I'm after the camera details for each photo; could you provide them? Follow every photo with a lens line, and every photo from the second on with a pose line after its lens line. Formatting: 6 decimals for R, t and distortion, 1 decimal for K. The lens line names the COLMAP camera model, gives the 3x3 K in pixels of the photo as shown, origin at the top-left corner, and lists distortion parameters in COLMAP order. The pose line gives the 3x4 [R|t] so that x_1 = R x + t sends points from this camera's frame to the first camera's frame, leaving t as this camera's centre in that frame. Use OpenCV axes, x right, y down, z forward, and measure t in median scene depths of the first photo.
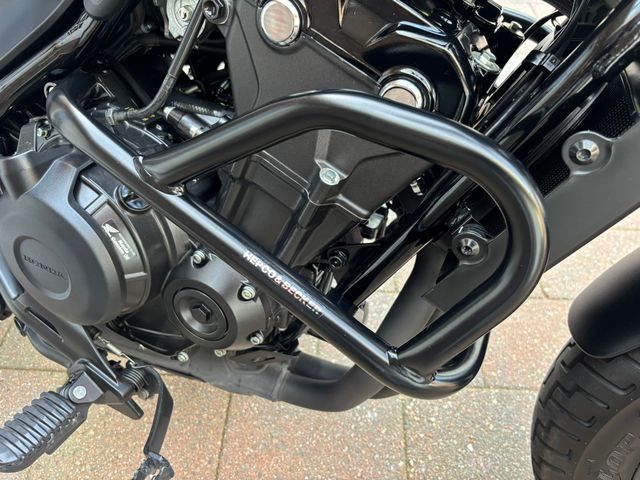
lens RADIAL K [[491.5, 0, 312.3], [0, 491.5, 240.0], [0, 0, 1]] dist [0.069280, -0.113734]
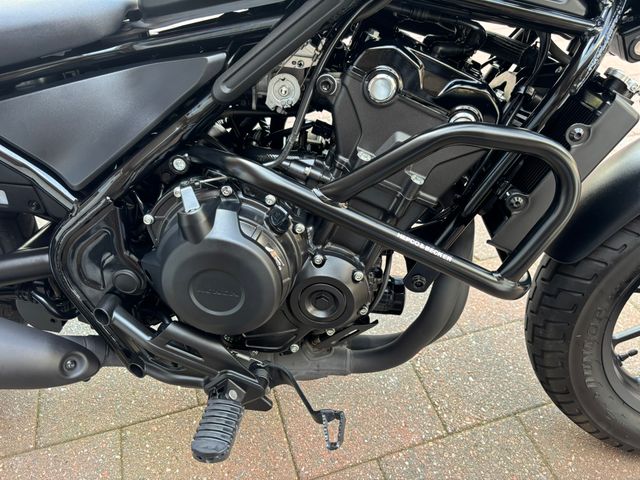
lens RADIAL K [[487.0, 0, 317.9], [0, 487.0, 239.4], [0, 0, 1]] dist [0.045233, -0.055548]
pose [[0.937421, -0.212965, 0.275478, -0.602801], [0.233248, 0.971480, -0.042688, 0.038088], [-0.258530, 0.104271, 0.960359, -0.309022]]
